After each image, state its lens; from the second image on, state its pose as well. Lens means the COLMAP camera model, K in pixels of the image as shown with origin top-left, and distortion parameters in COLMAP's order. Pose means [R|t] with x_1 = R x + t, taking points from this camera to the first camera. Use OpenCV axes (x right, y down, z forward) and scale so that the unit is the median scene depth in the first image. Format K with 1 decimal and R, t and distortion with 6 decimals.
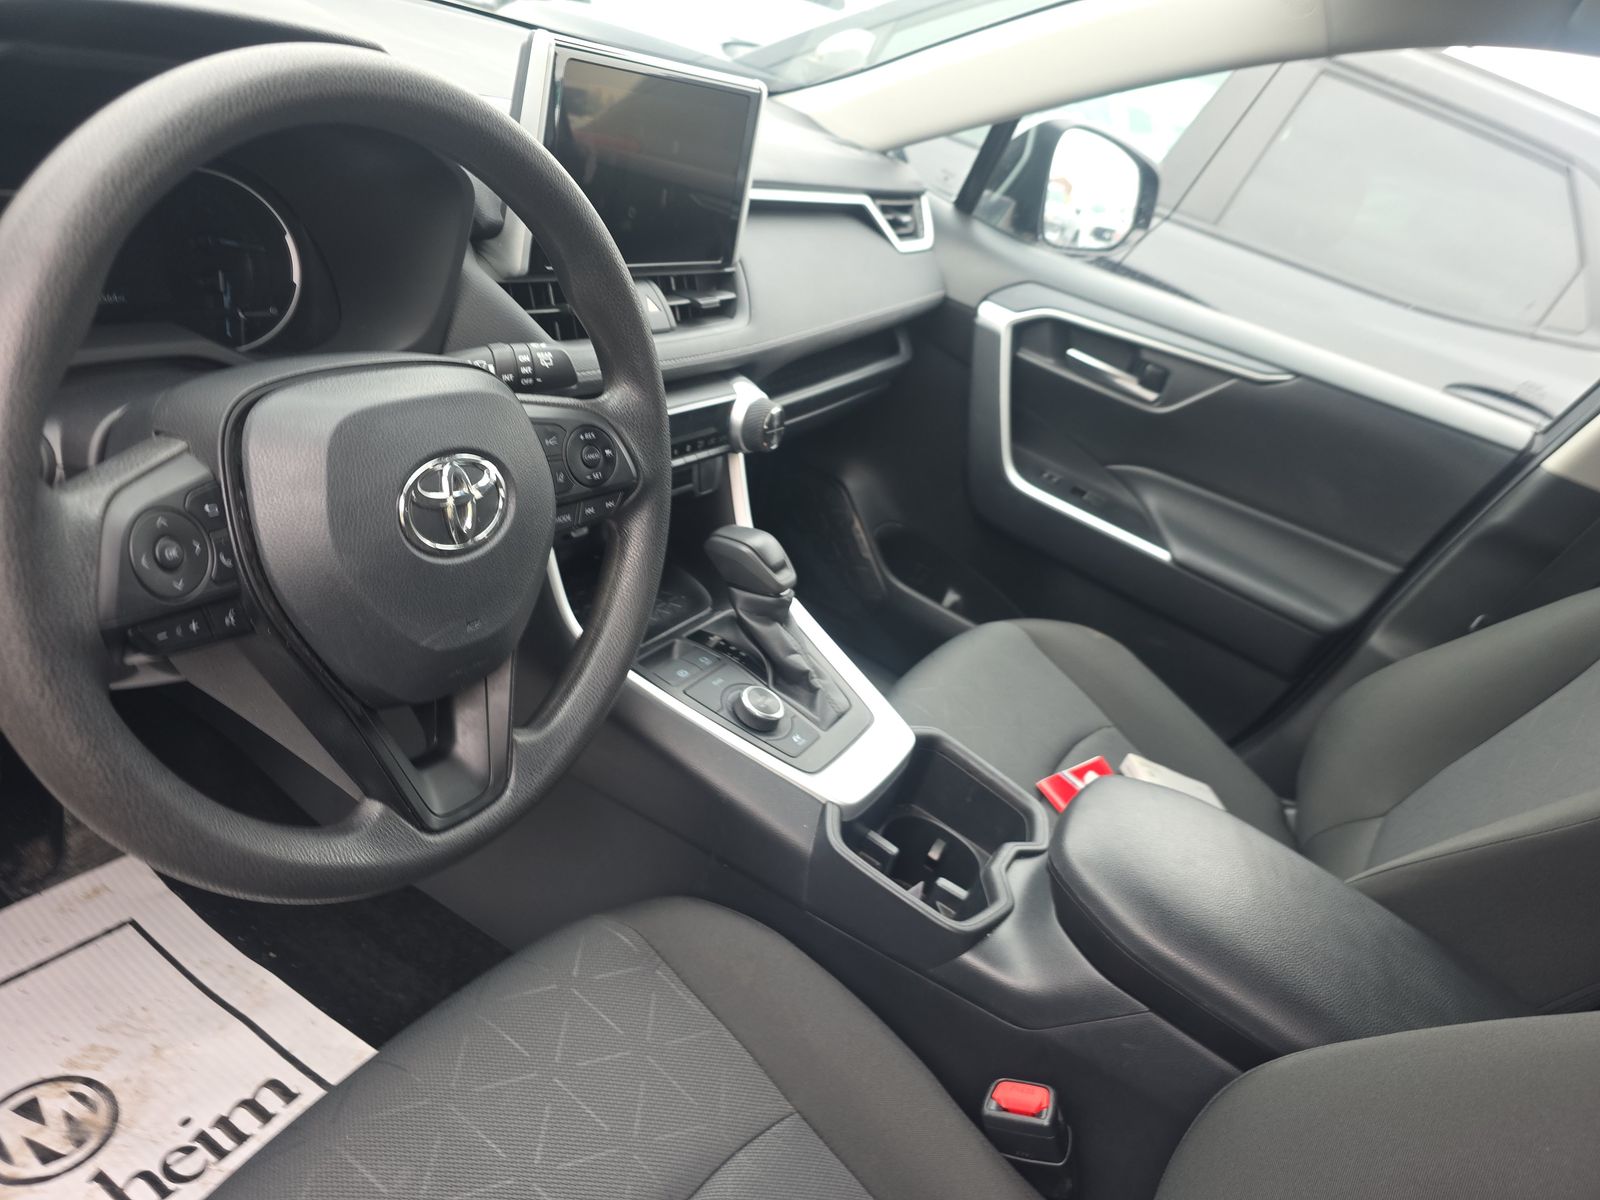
lens RADIAL K [[1095.7, 0, 800.0], [0, 1095.7, 600.0], [0, 0, 1]] dist [0.091148, -0.131600]
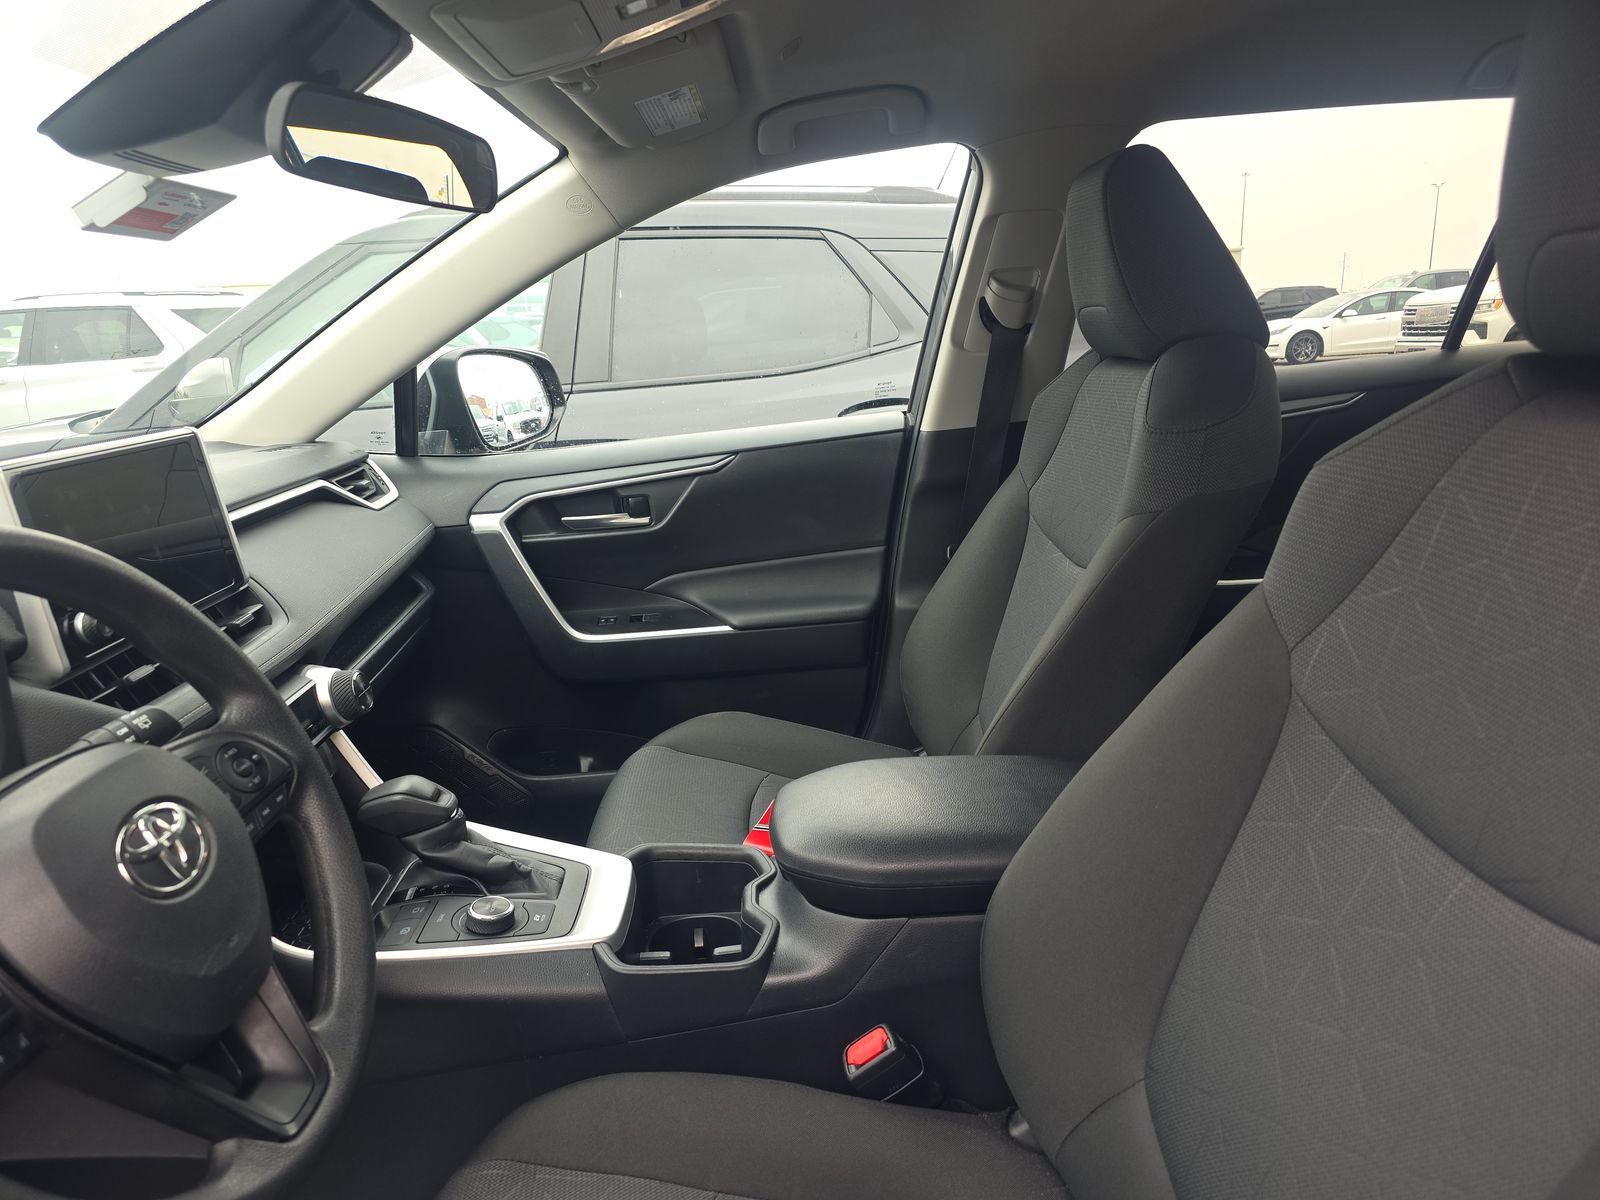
lens RADIAL K [[1091.0, 0, 814.3], [0, 1091.0, 556.7], [0, 0, 1]] dist [0.054324, -0.047618]
pose [[0.782068, -0.460495, 0.419897, -0.072074], [0.535854, 0.840897, -0.075842, 0.050853], [-0.318165, 0.284317, 0.904397, -0.140847]]
